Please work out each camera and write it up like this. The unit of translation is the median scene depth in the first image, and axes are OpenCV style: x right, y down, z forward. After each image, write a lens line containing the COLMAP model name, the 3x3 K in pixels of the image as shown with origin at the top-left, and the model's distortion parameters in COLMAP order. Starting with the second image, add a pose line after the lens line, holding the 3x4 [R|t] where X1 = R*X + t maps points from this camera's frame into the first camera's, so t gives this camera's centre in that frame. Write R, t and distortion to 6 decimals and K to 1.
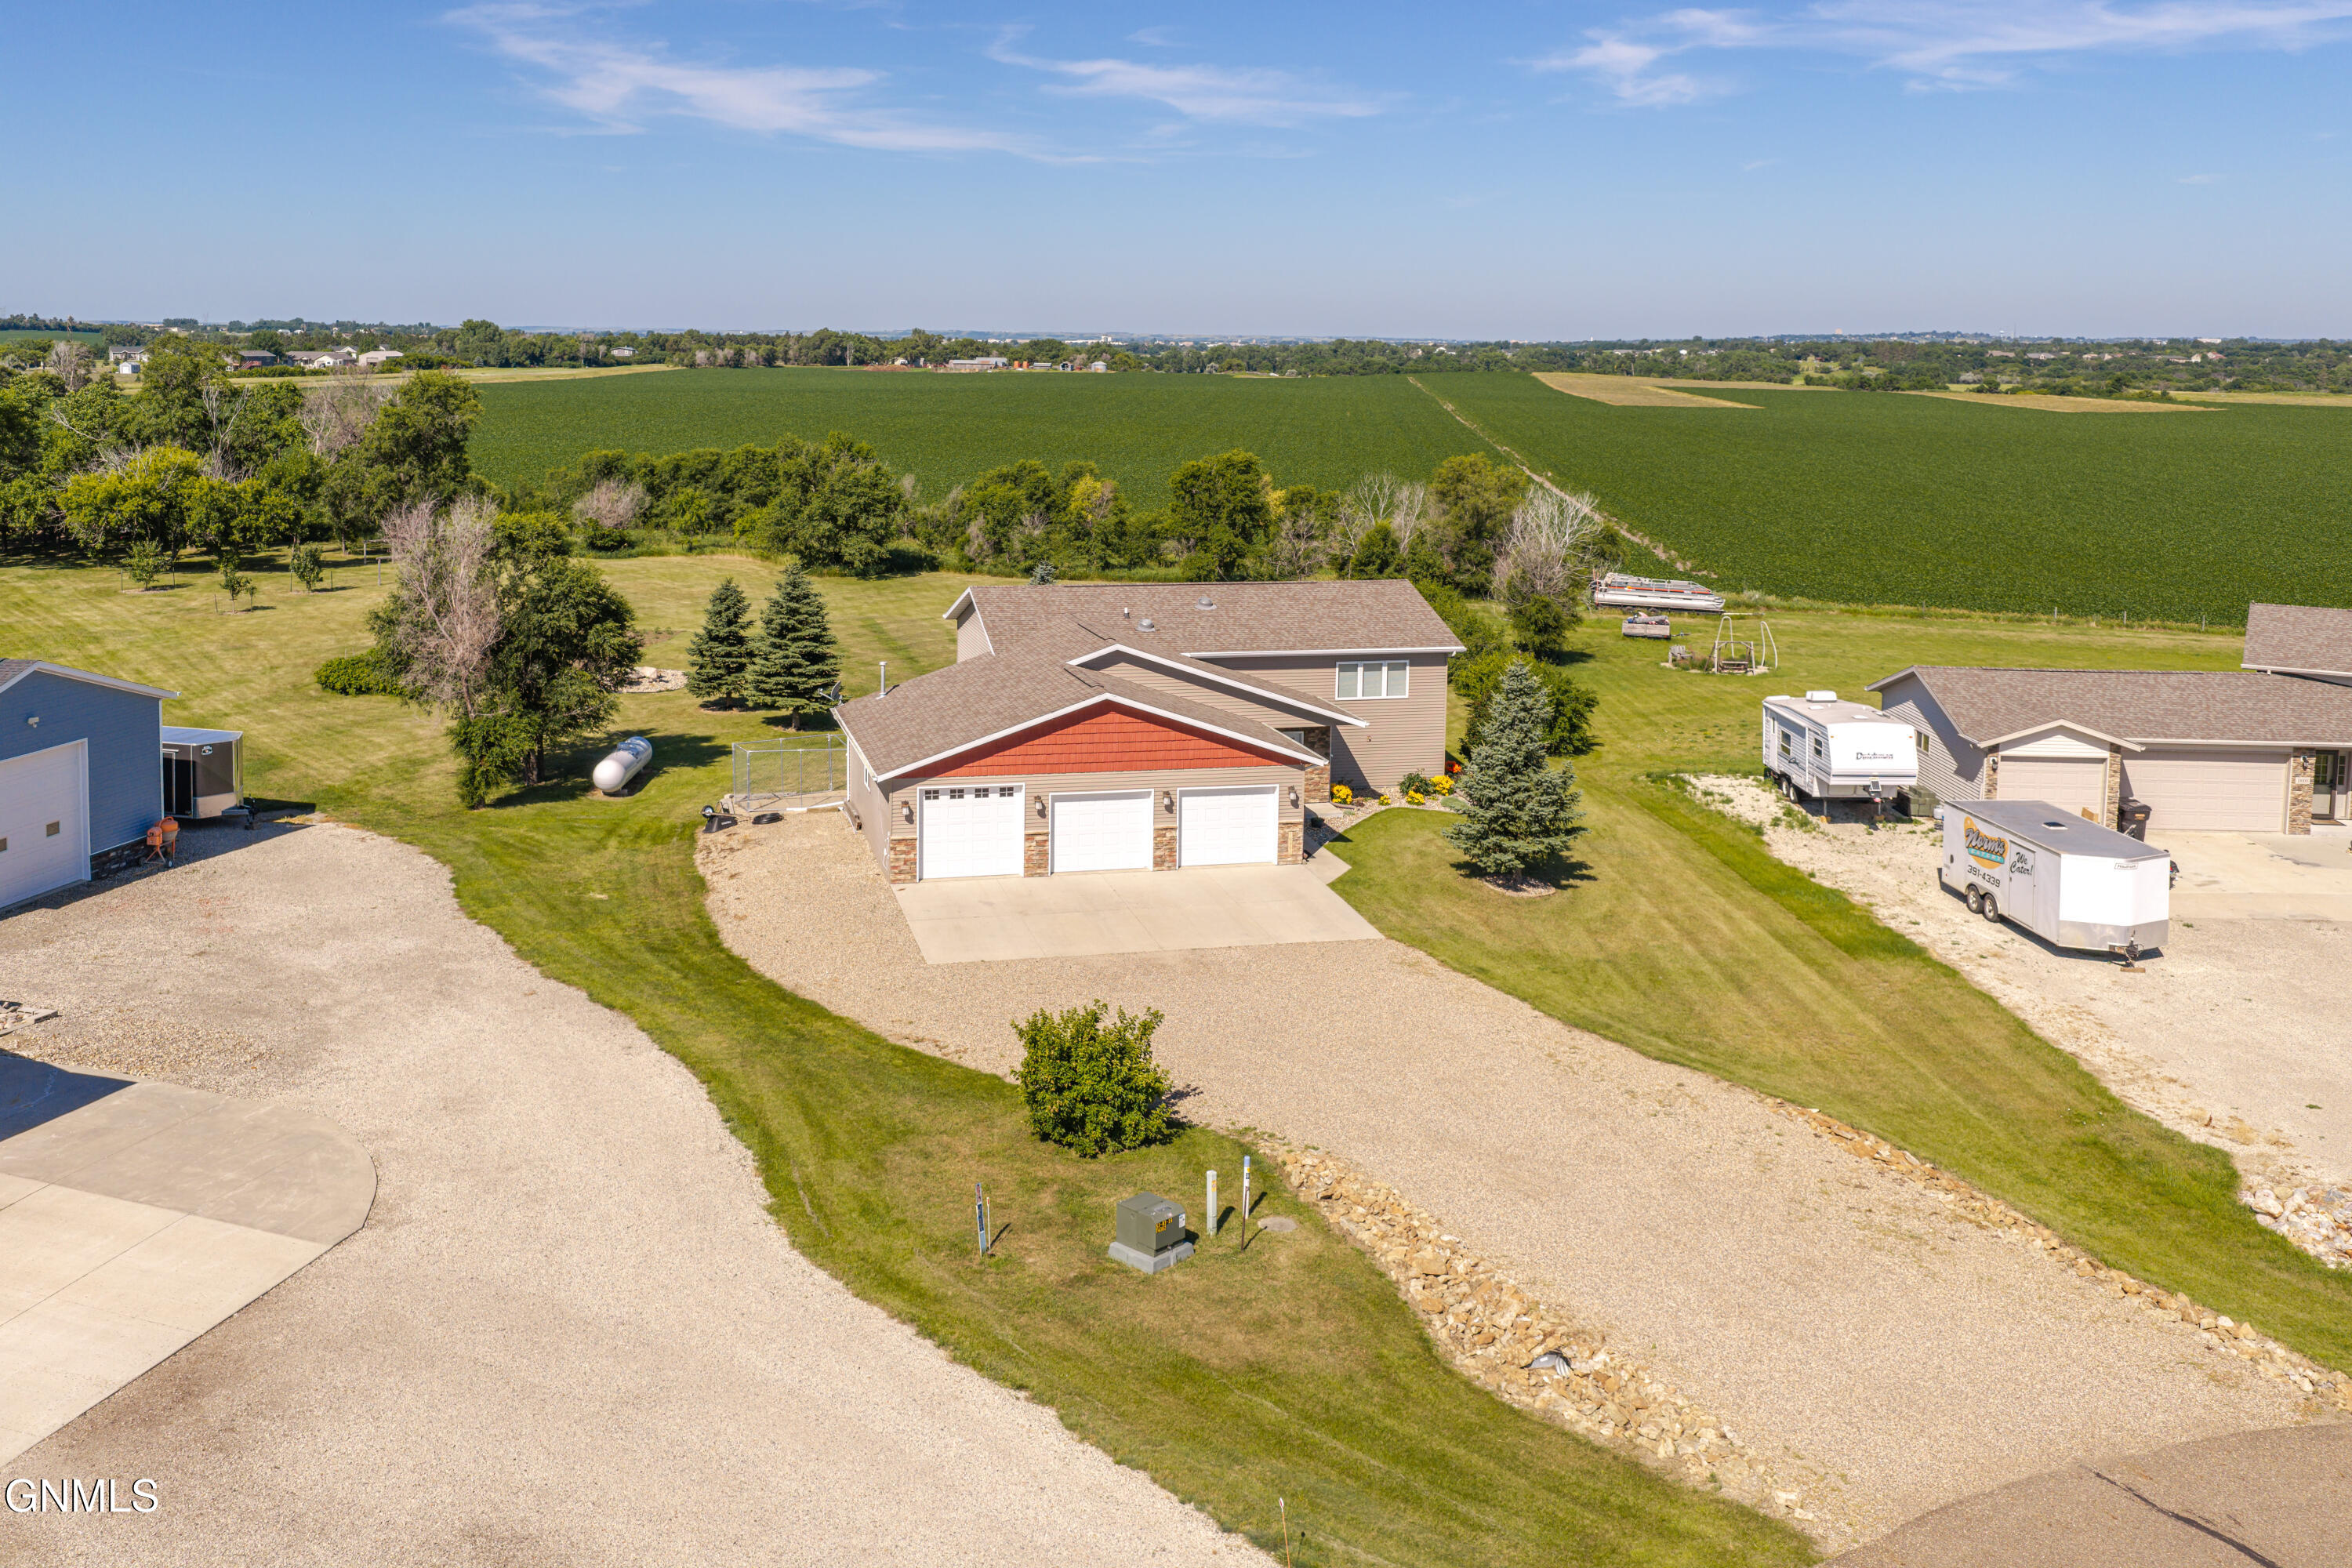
lens RADIAL K [[2059.6, 0, 1148.0], [0, 2059.6, 504.7], [0, 0, 1]] dist [0.011569, -0.013375]
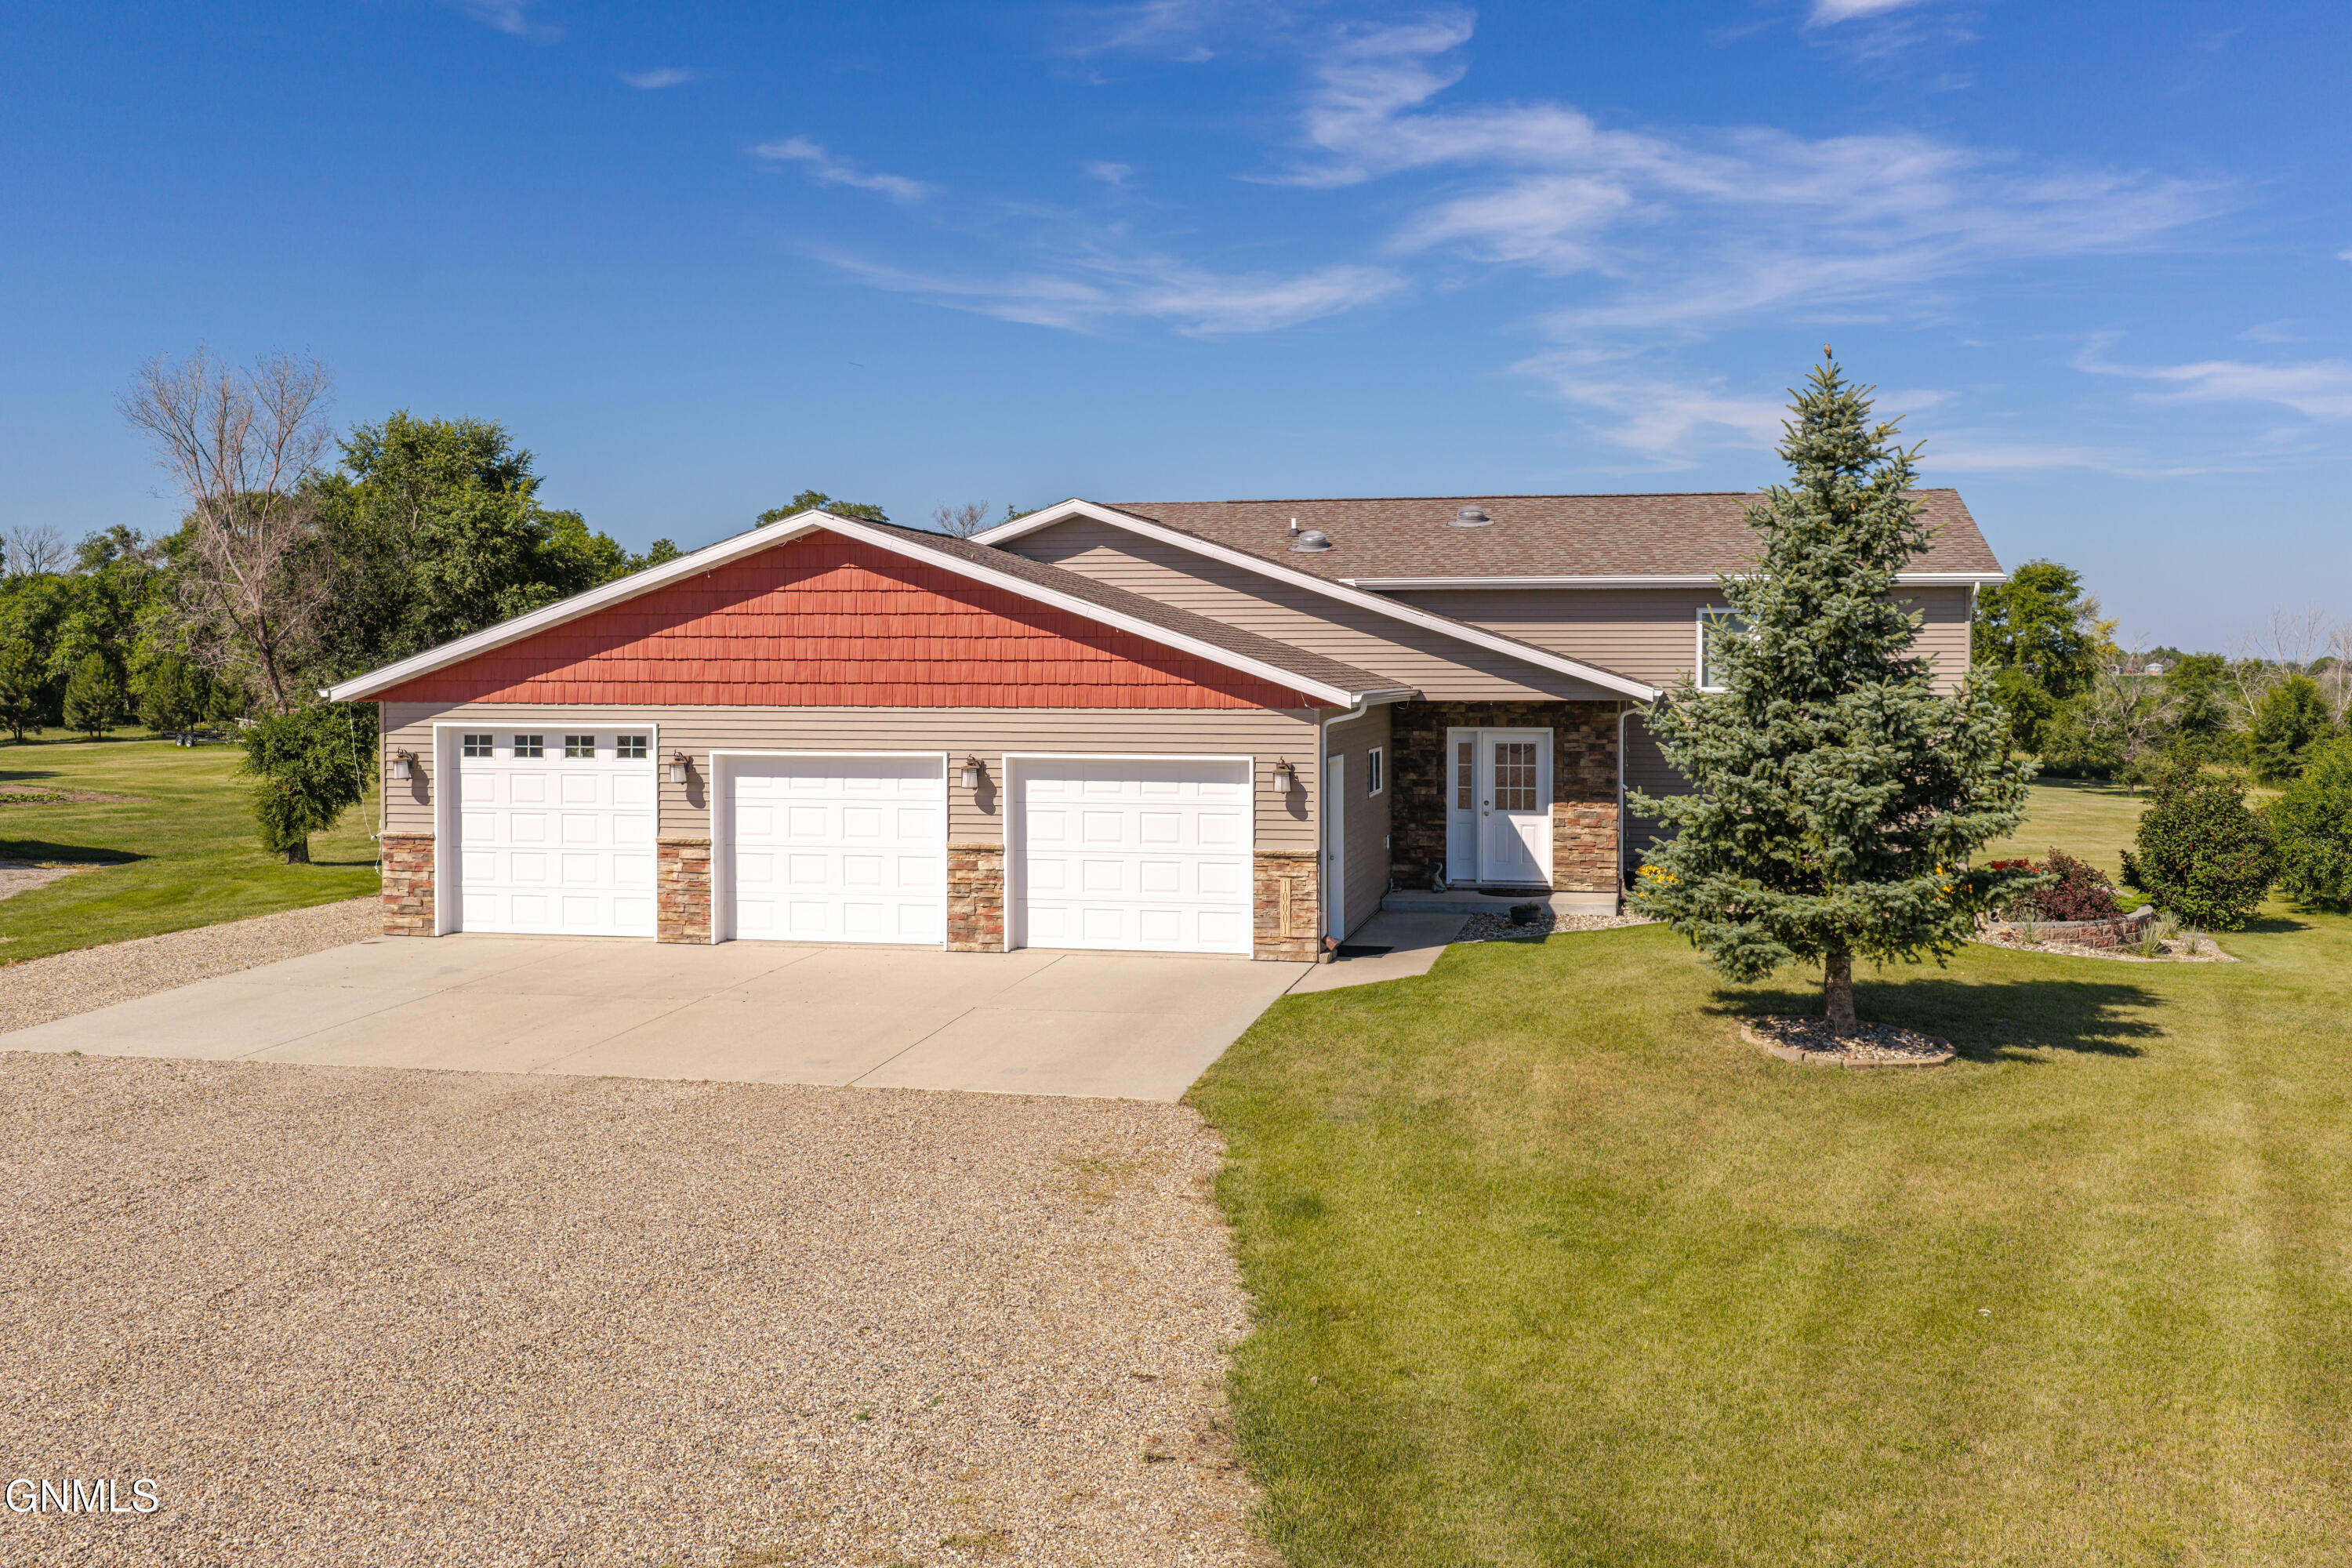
lens RADIAL K [[2072.1, 0, 1282.8], [0, 2072.1, 779.2], [0, 0, 1]] dist [0.015150, -0.038407]
pose [[0.903105, 0.006718, -0.429366, 0.240976], [-0.021315, 0.999346, -0.029196, 0.151916], [0.428890, 0.035519, 0.902658, 0.640274]]
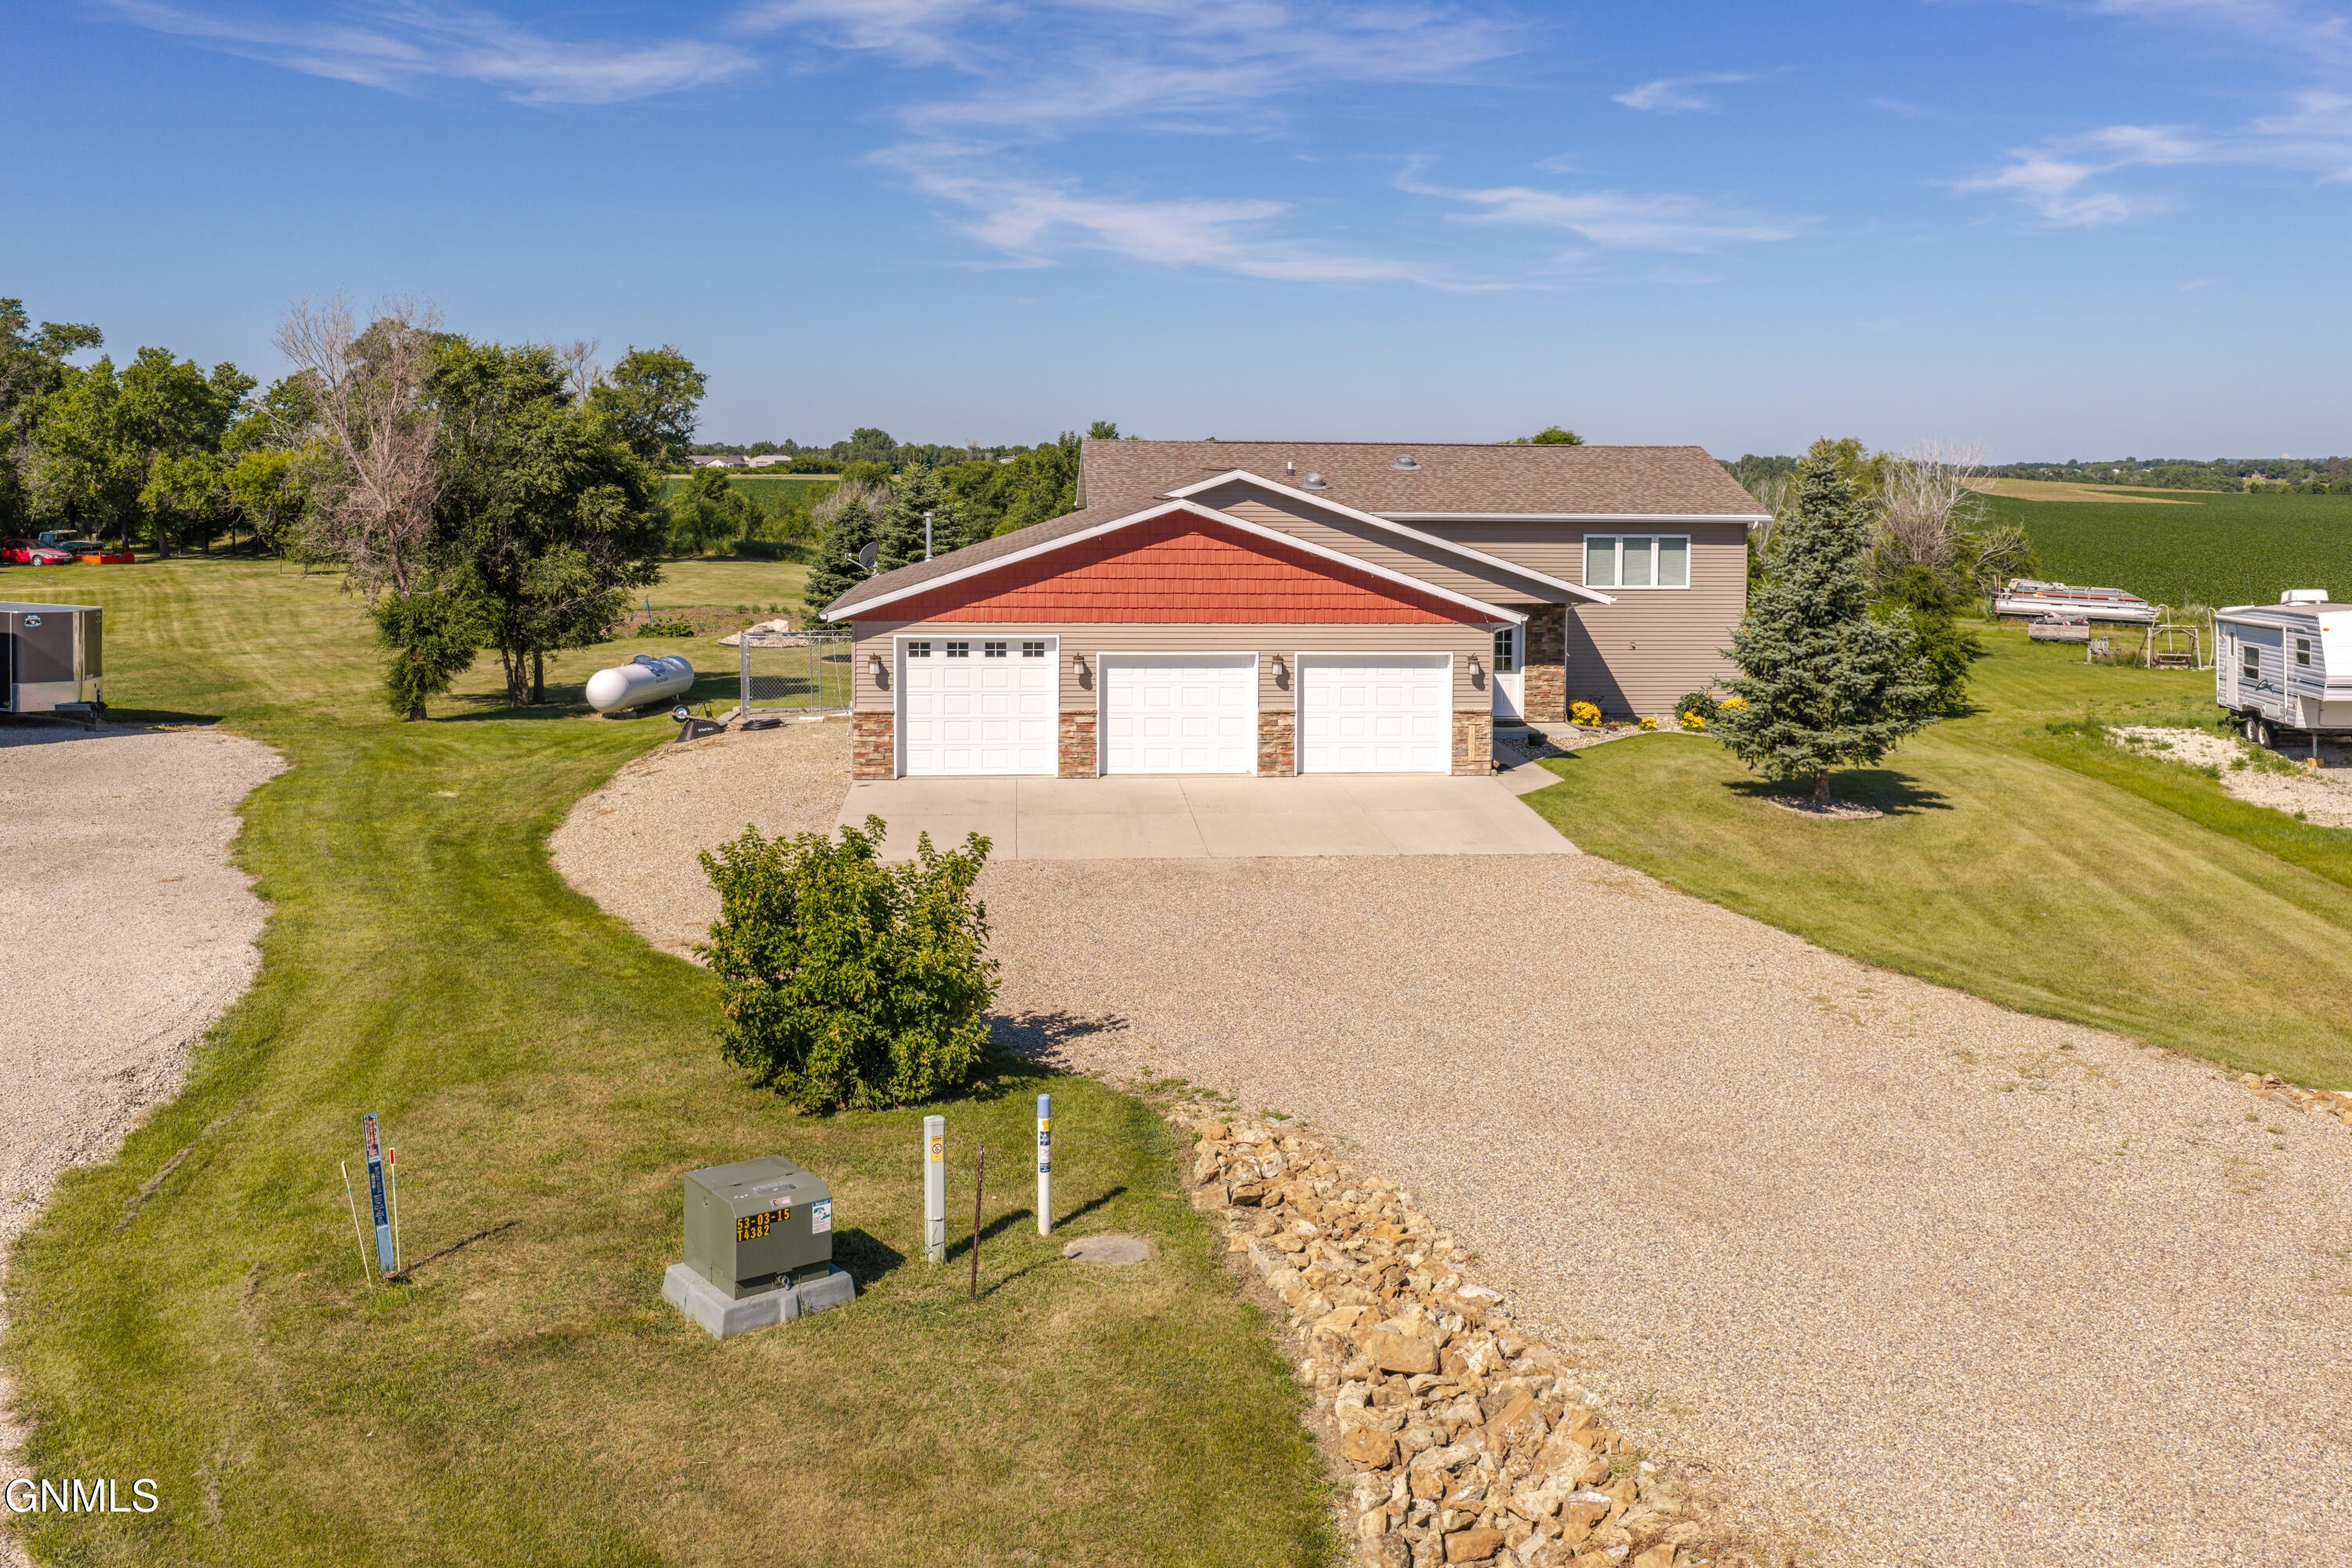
lens RADIAL K [[2055.8, 0, 1302.5], [0, 2055.8, 606.6], [0, 0, 1]] dist [-0.001192, 0.000111]
pose [[0.992449, 0.002639, -0.122628, 0.096148], [-0.004525, 0.999876, -0.015110, 0.131386], [0.122573, 0.015551, 0.992338, 0.341254]]
